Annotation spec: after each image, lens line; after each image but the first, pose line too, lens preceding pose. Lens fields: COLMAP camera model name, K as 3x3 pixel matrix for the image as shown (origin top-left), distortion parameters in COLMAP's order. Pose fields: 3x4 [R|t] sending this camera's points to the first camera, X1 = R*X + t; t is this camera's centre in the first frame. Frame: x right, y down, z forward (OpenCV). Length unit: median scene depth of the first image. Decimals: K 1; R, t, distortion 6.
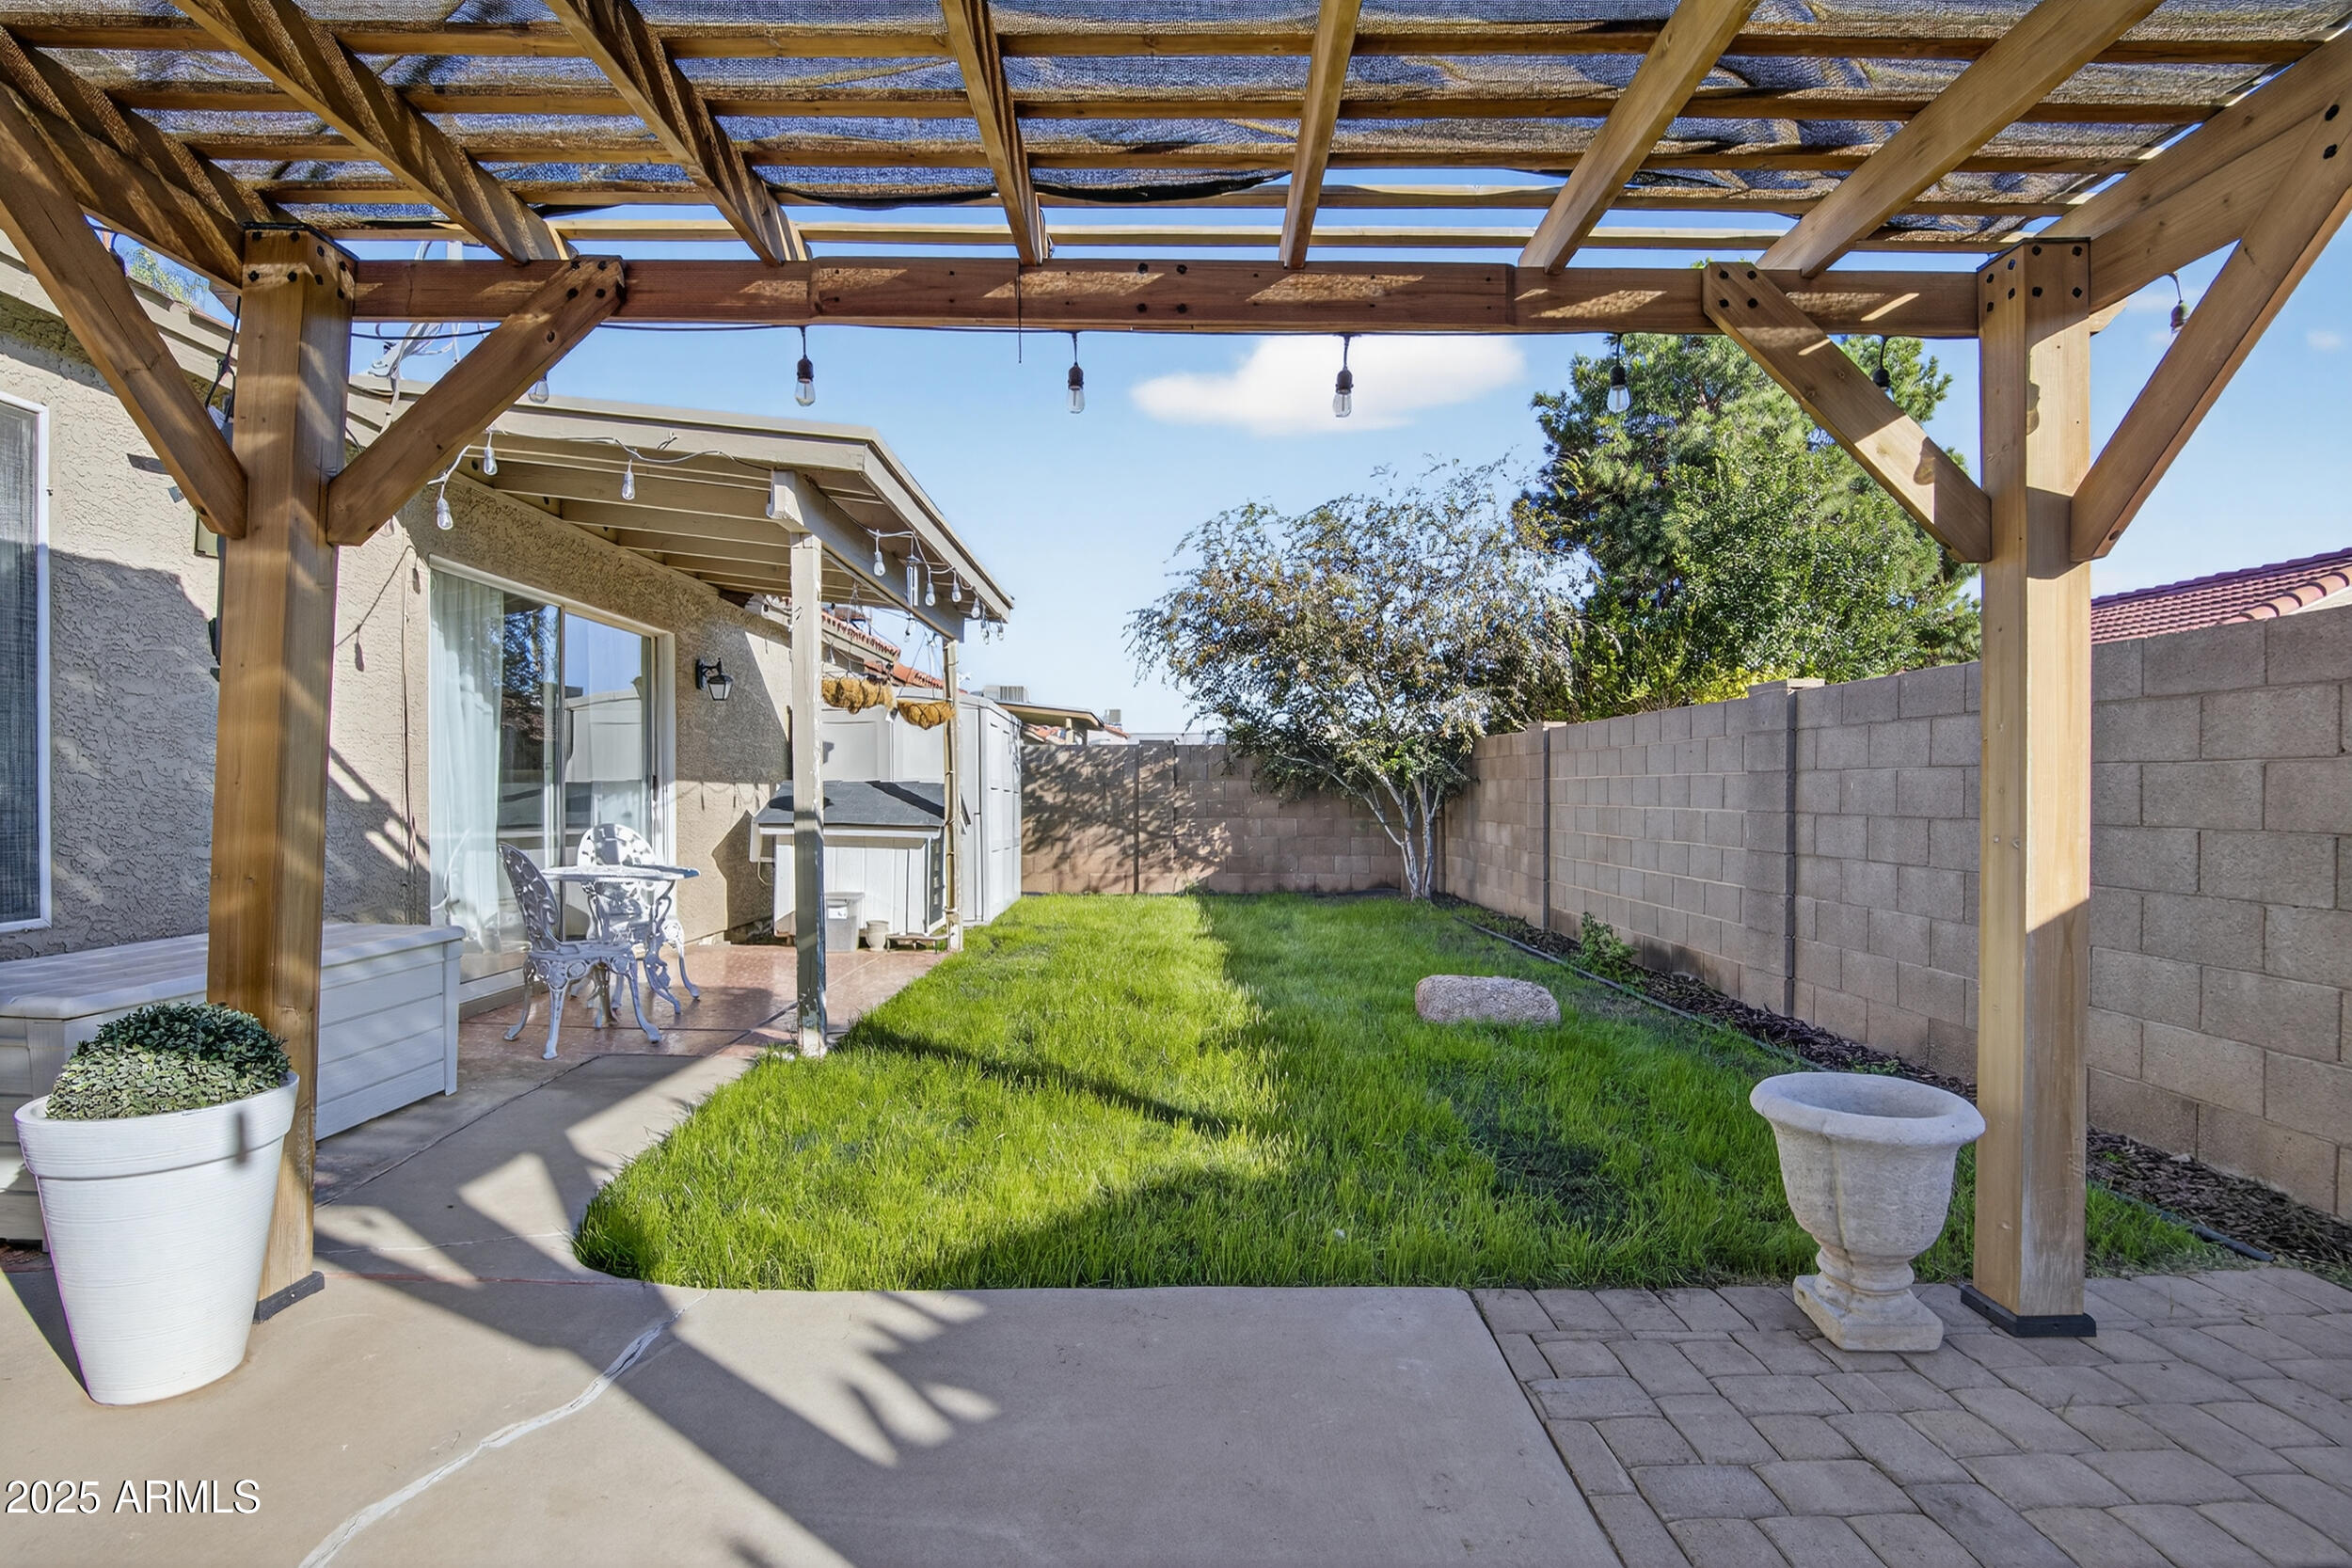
lens RADIAL K [[1087.7, 0, 1176.0], [0, 1087.7, 784.0], [0, 0, 1]] dist [-0.032305, 0.000465]
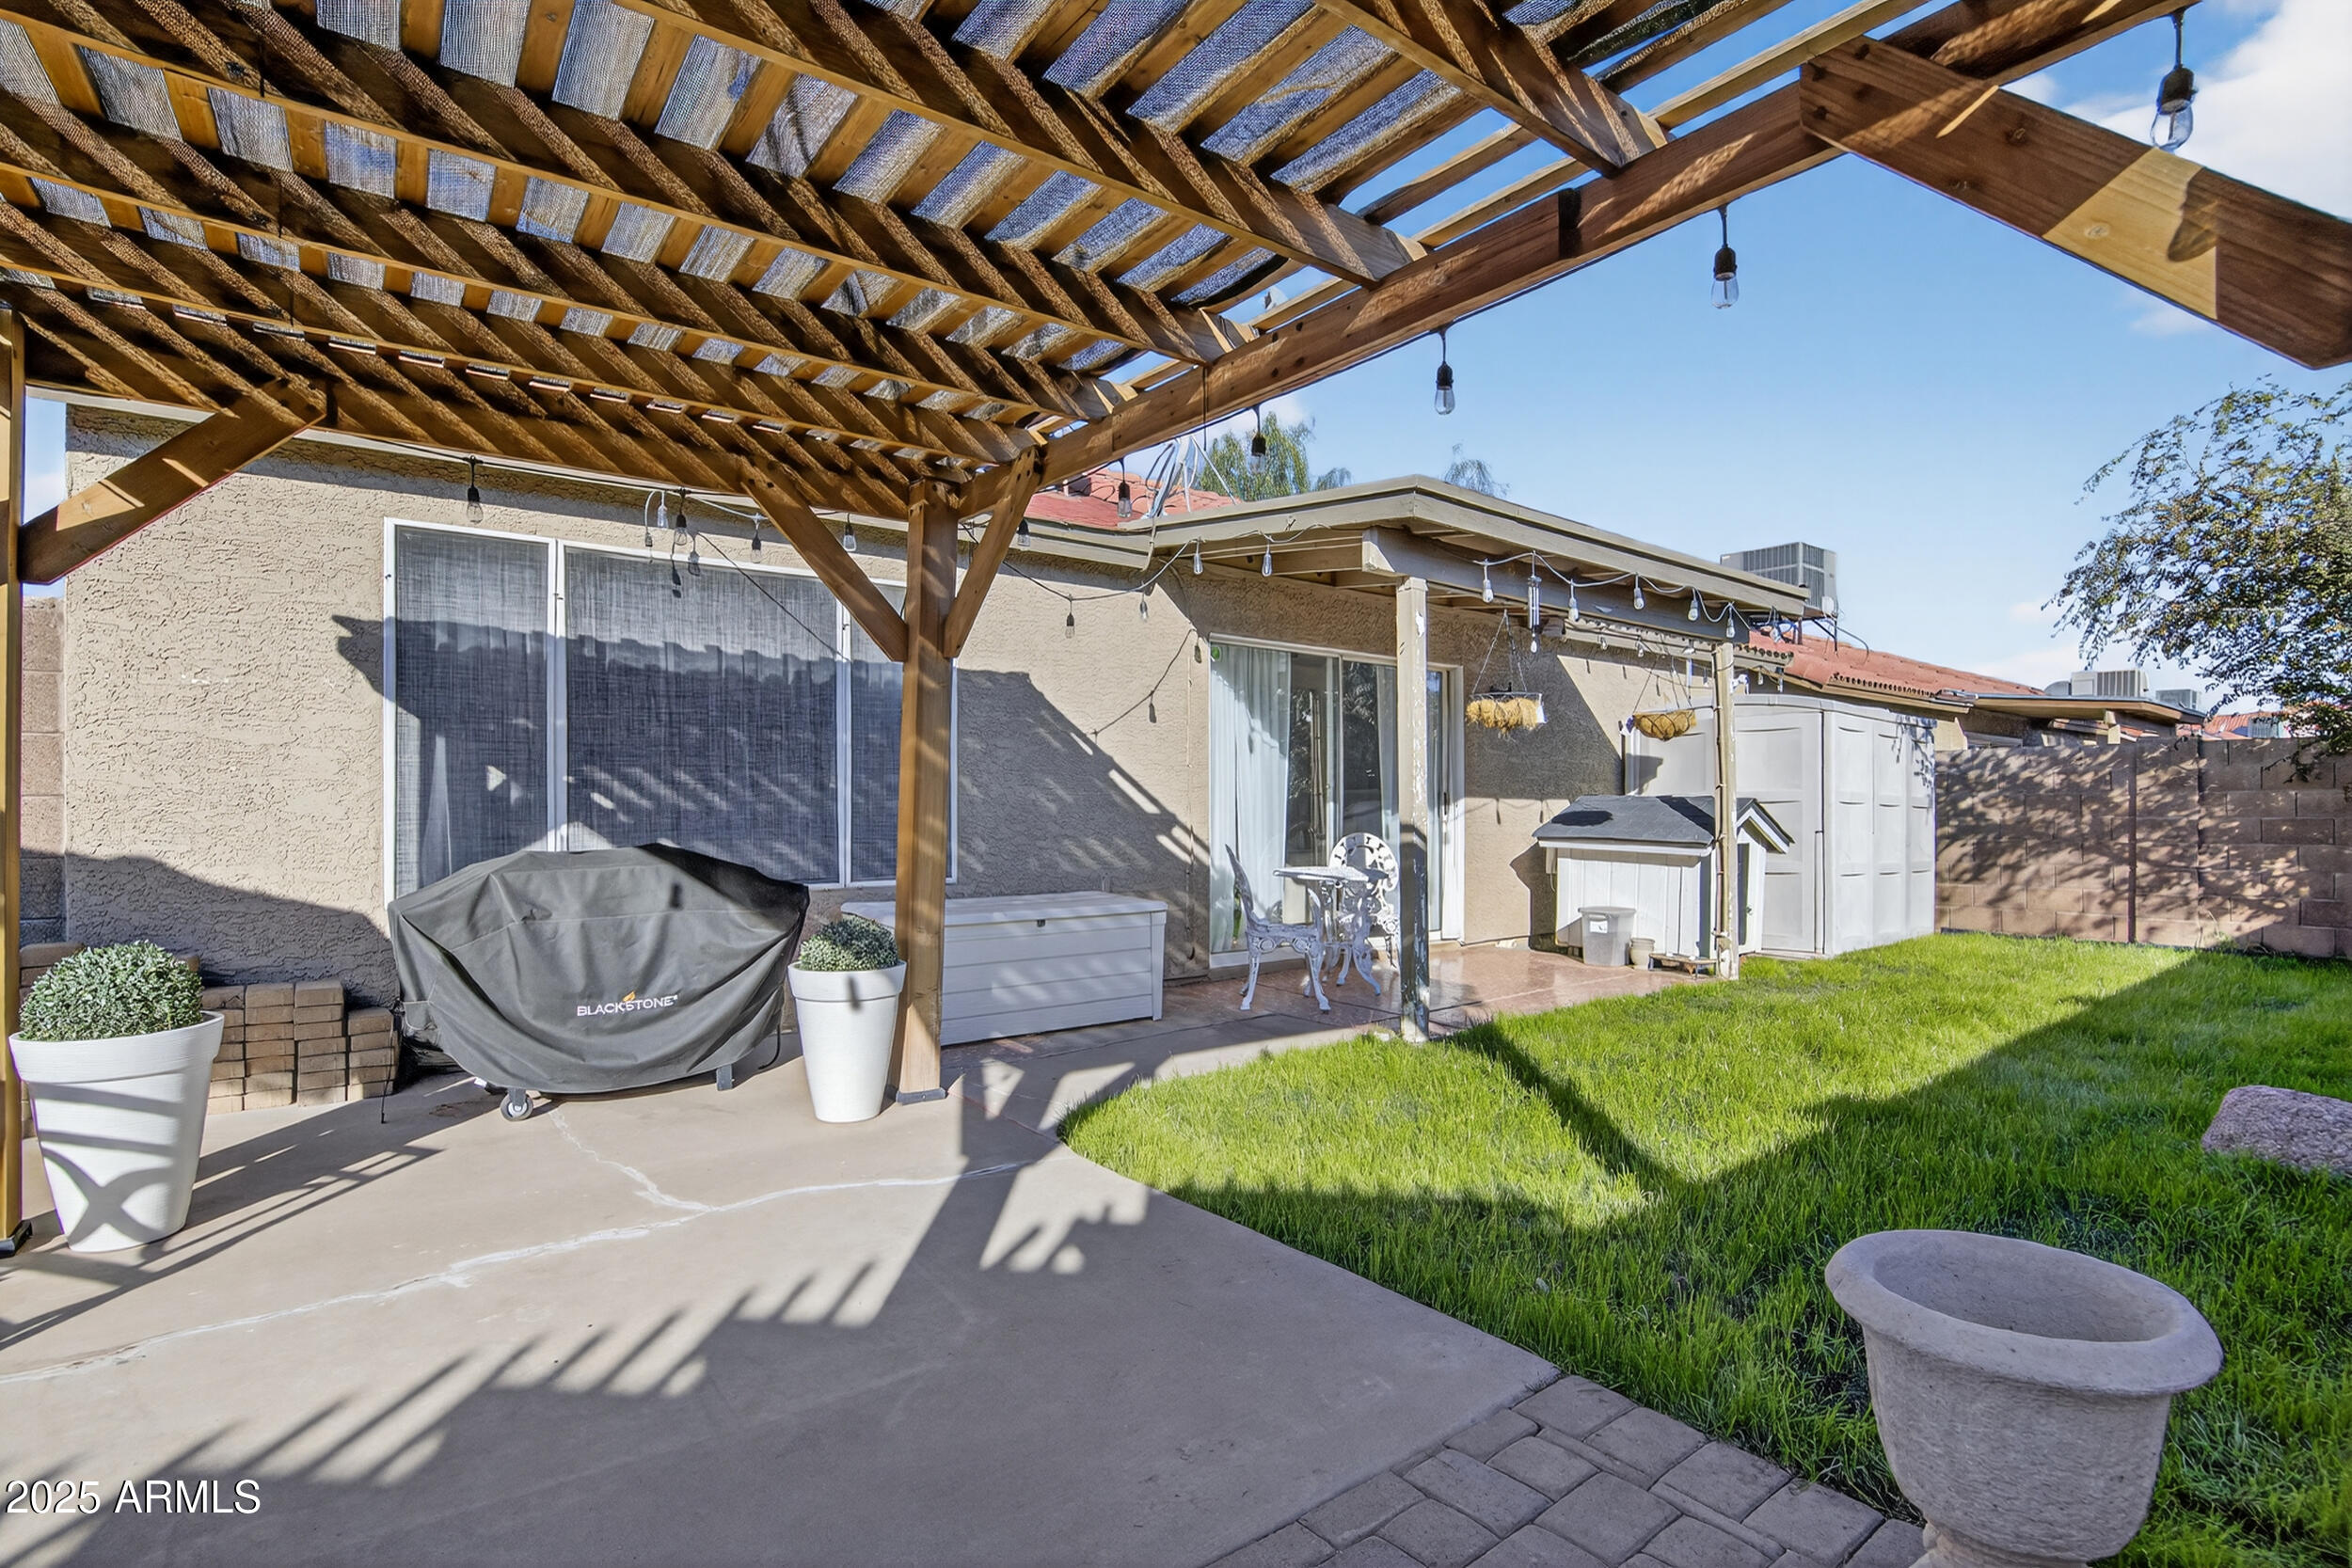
lens RADIAL K [[1078.5, 0, 1164.7], [0, 1078.5, 807.9], [0, 0, 1]] dist [-0.033589, 0.006626]
pose [[0.620201, -0.000987, -0.784443, 0.375281], [0.006249, 0.999974, 0.003682, 0.002925], [0.784418, -0.007186, 0.620191, 0.105840]]
